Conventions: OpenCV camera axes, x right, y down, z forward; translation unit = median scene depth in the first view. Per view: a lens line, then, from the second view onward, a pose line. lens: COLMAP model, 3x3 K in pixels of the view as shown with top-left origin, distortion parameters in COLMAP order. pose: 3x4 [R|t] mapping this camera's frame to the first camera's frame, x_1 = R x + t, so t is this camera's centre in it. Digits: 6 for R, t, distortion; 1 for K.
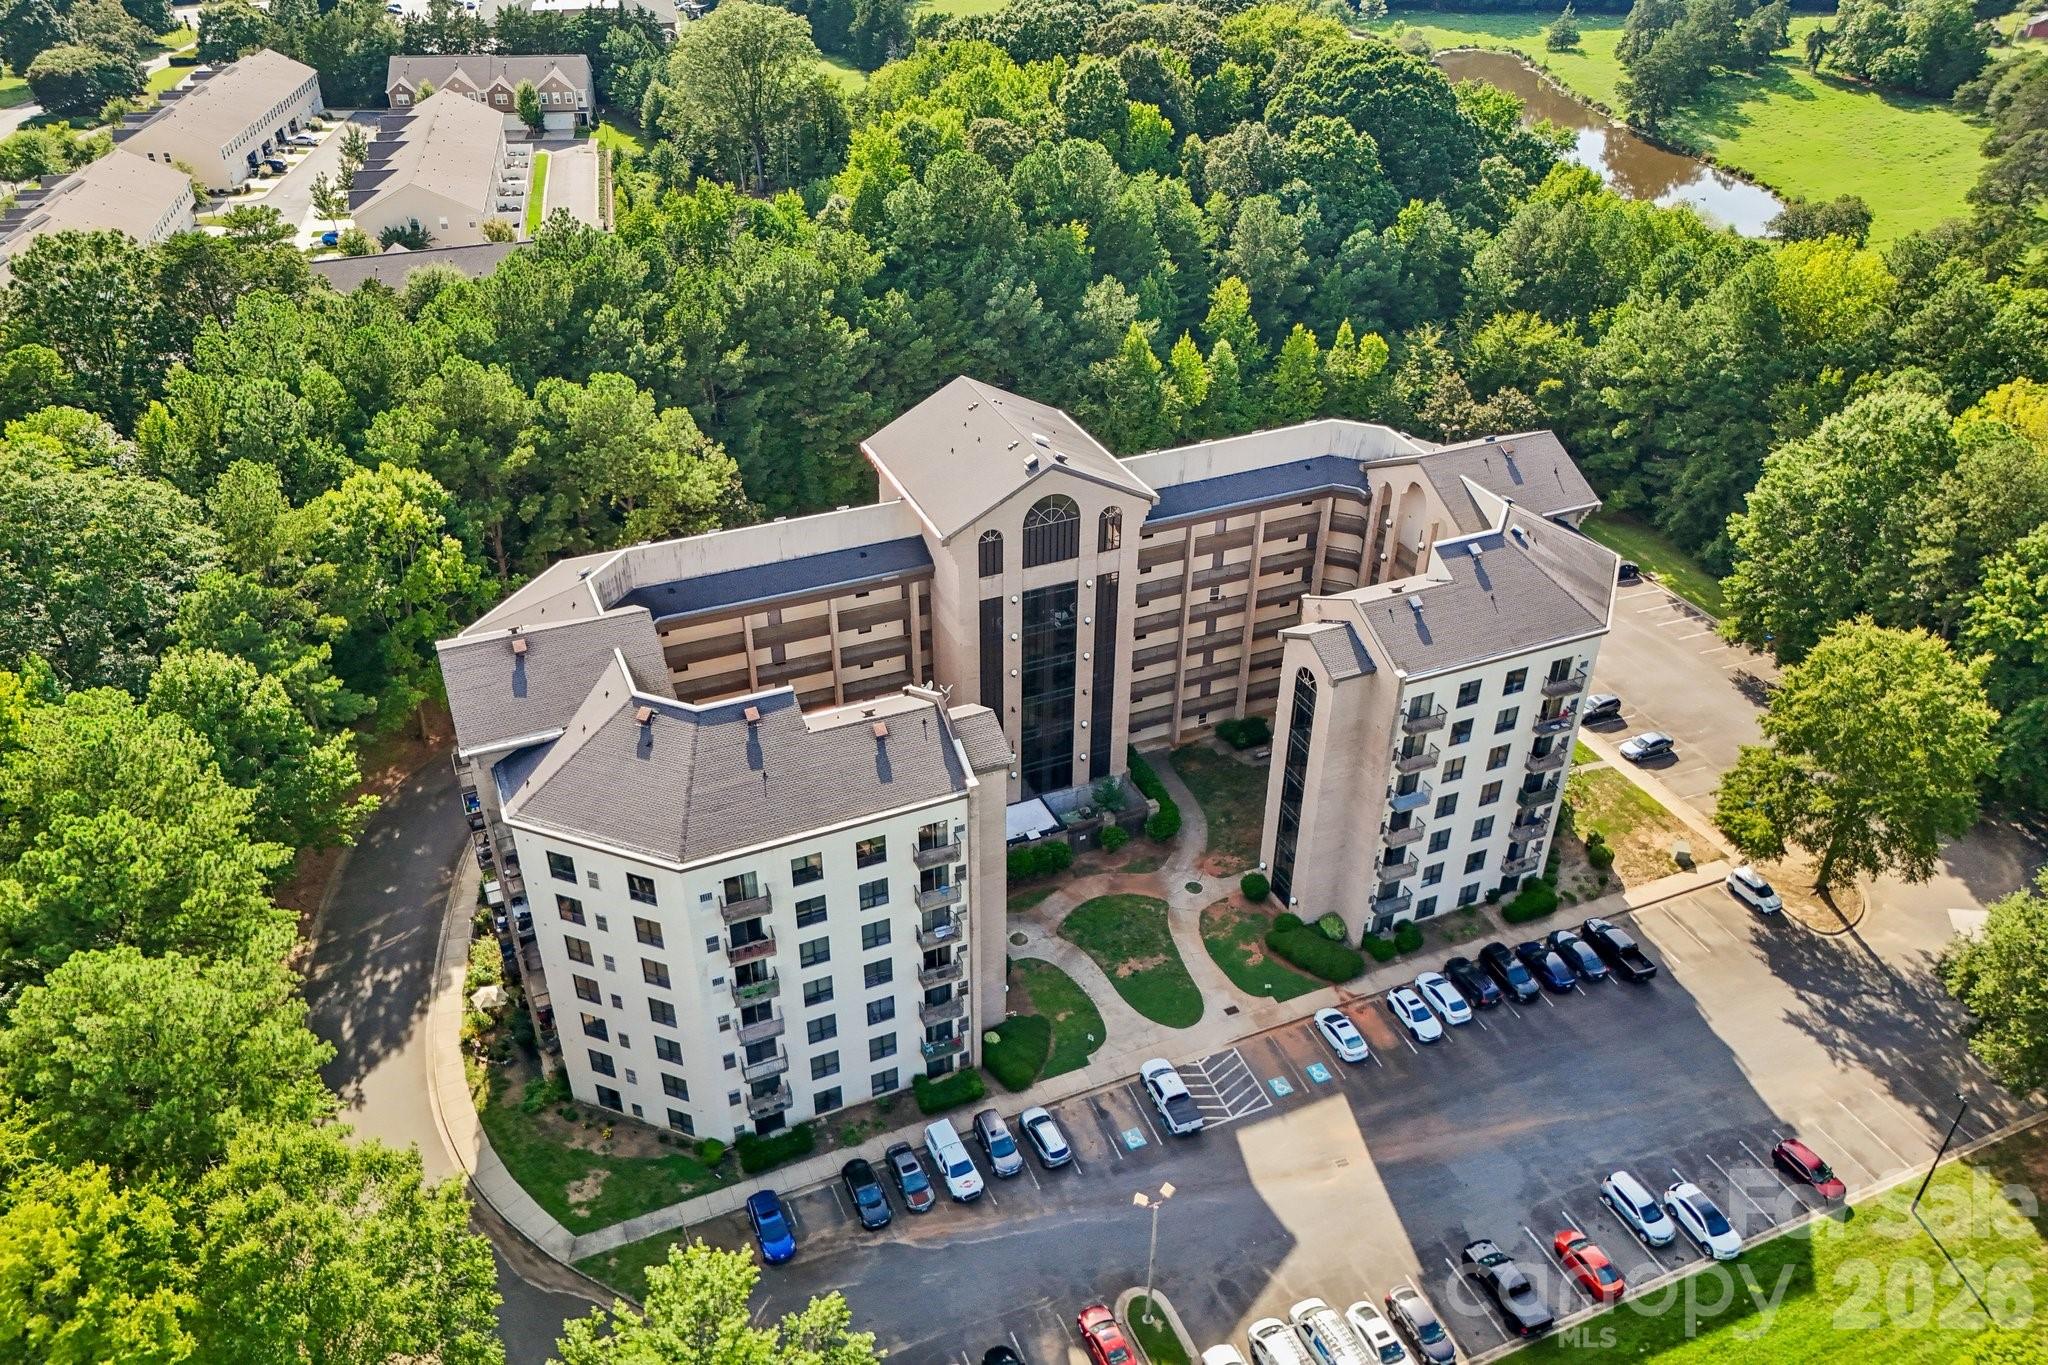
lens RADIAL K [[1507.8, 0, 1022.4], [0, 1507.8, 687.8], [0, 0, 1]] dist [0.066738, -0.067756]
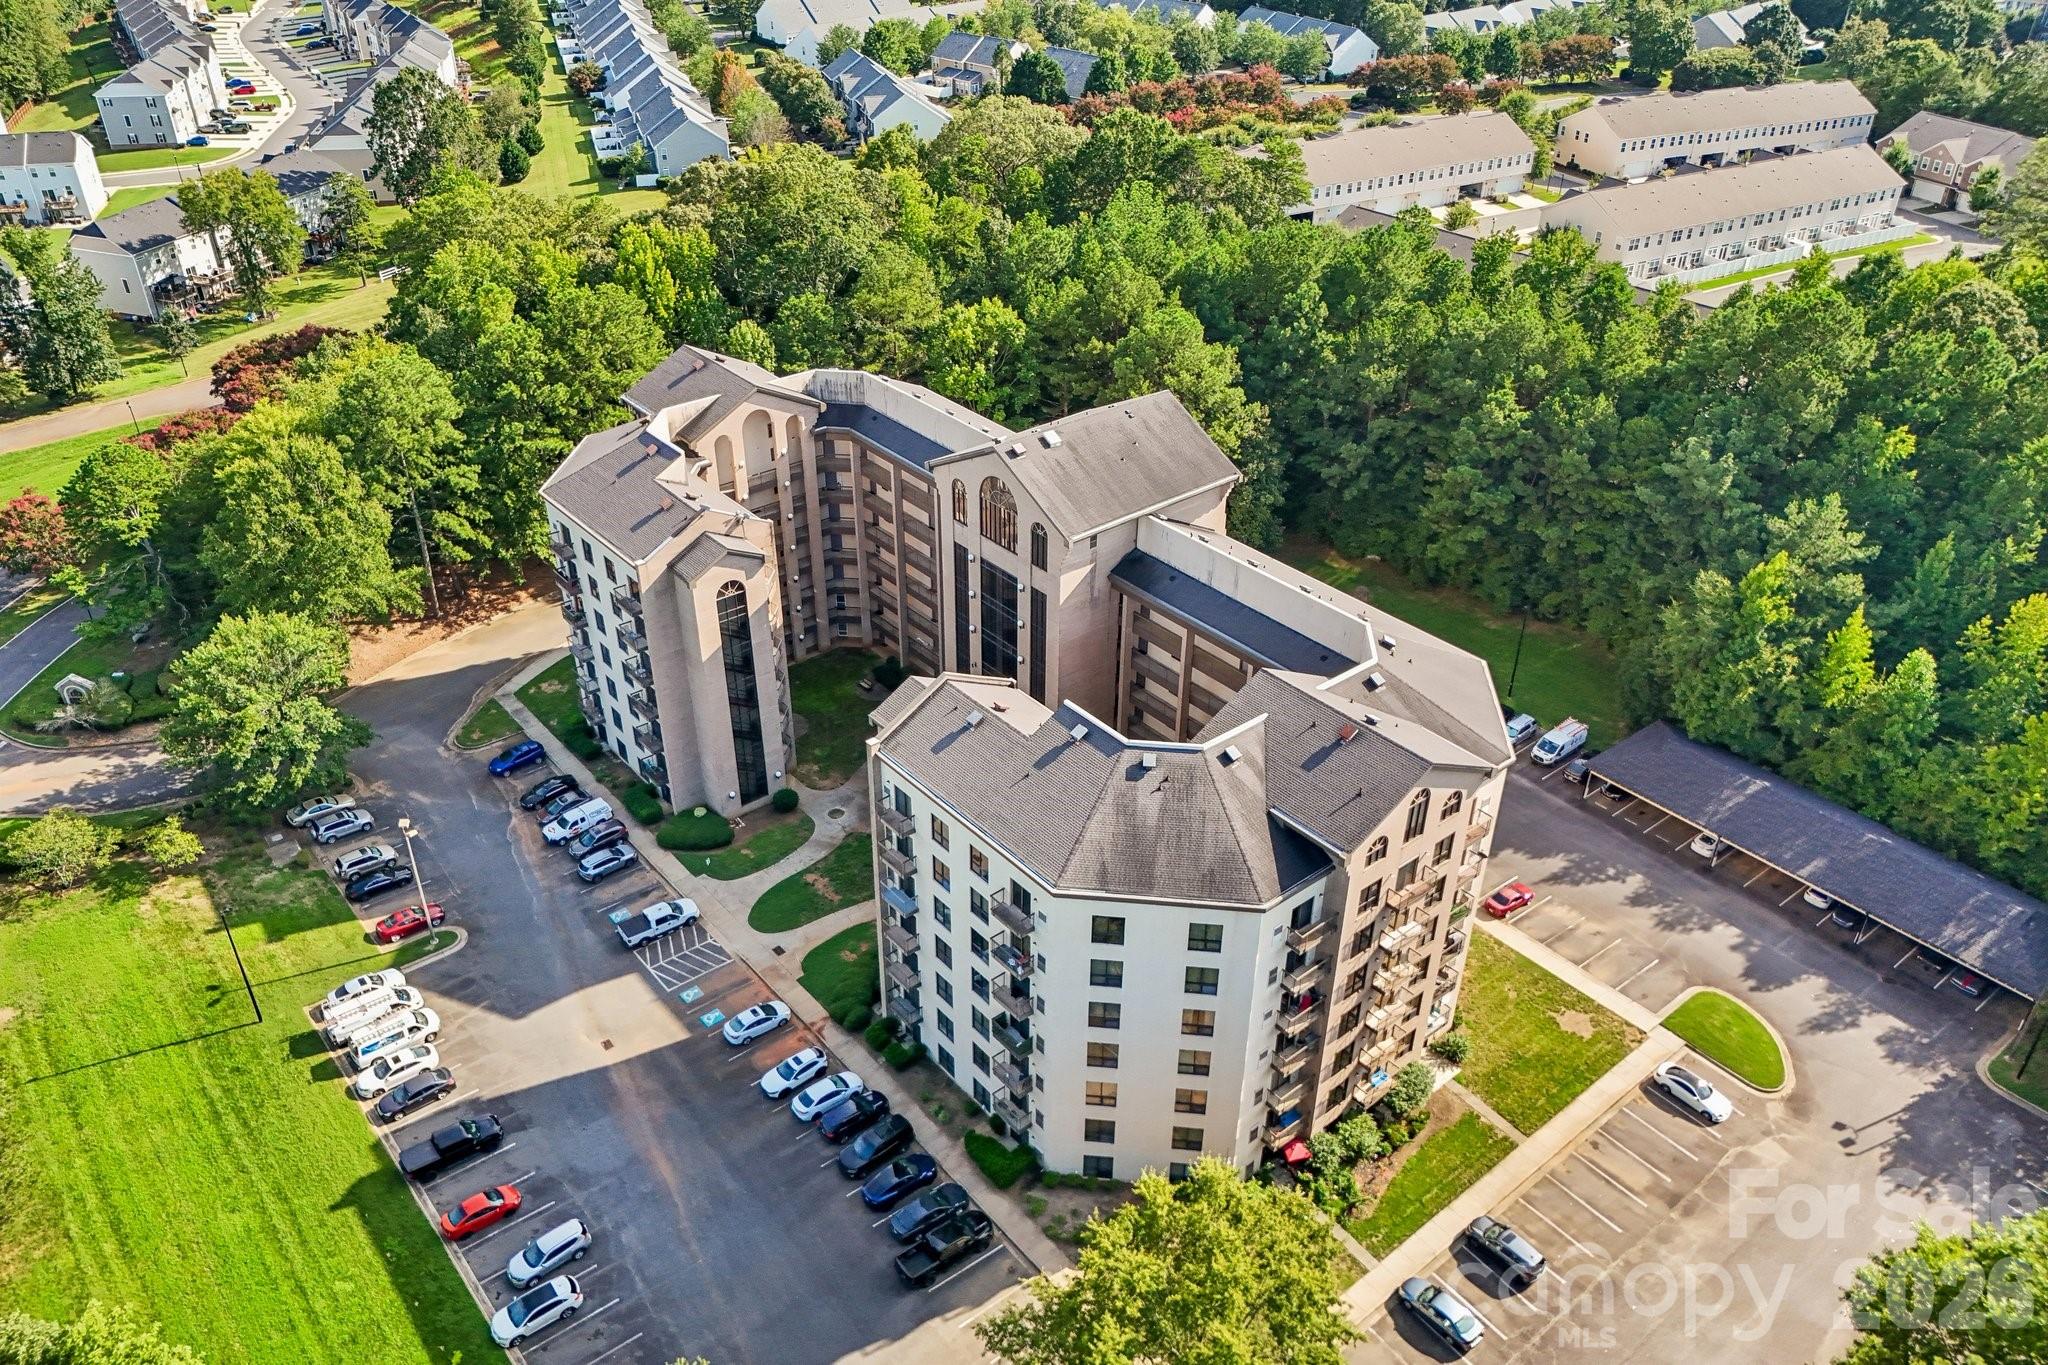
lens RADIAL K [[1507.8, 0, 1020.3], [0, 1507.8, 686.7], [0, 0, 1]] dist [0.066738, -0.067756]
pose [[0.269466, 0.513614, -0.814610, 0.890832], [-0.528982, 0.785799, 0.320465, -0.336332], [0.804715, 0.344560, 0.483439, 0.529760]]
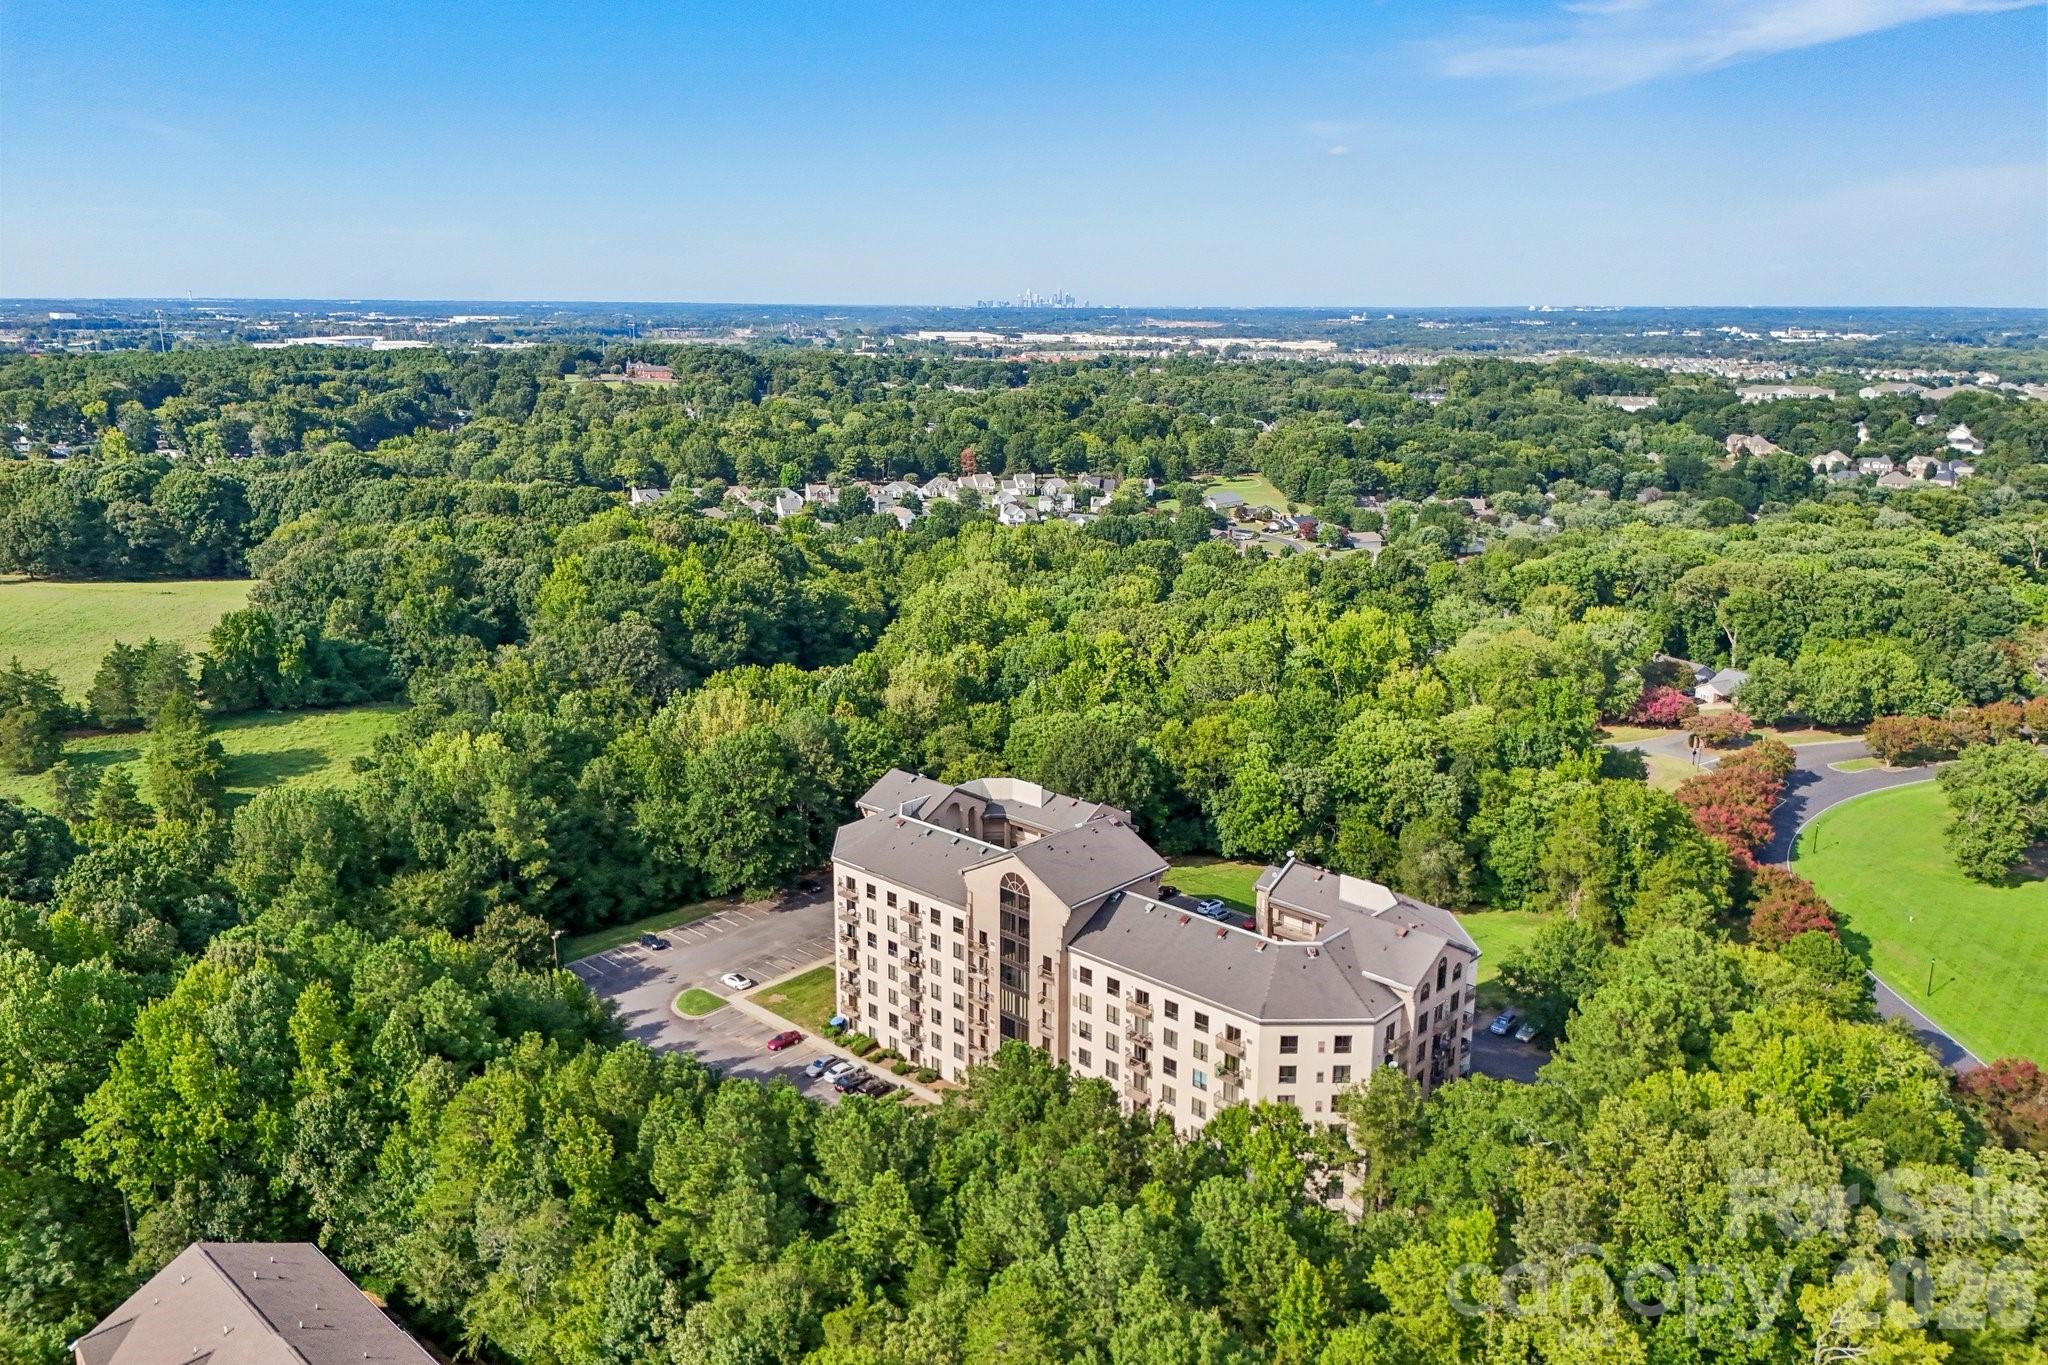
lens RADIAL K [[1507.8, 0, 1028.5], [0, 1507.8, 678.1], [0, 0, 1]] dist [0.066738, -0.067756]
pose [[-0.397891, -0.222924, 0.889937, -1.305527], [0.499514, 0.761002, 0.413959, -0.938332], [-0.769525, 0.609246, -0.191442, 1.210098]]
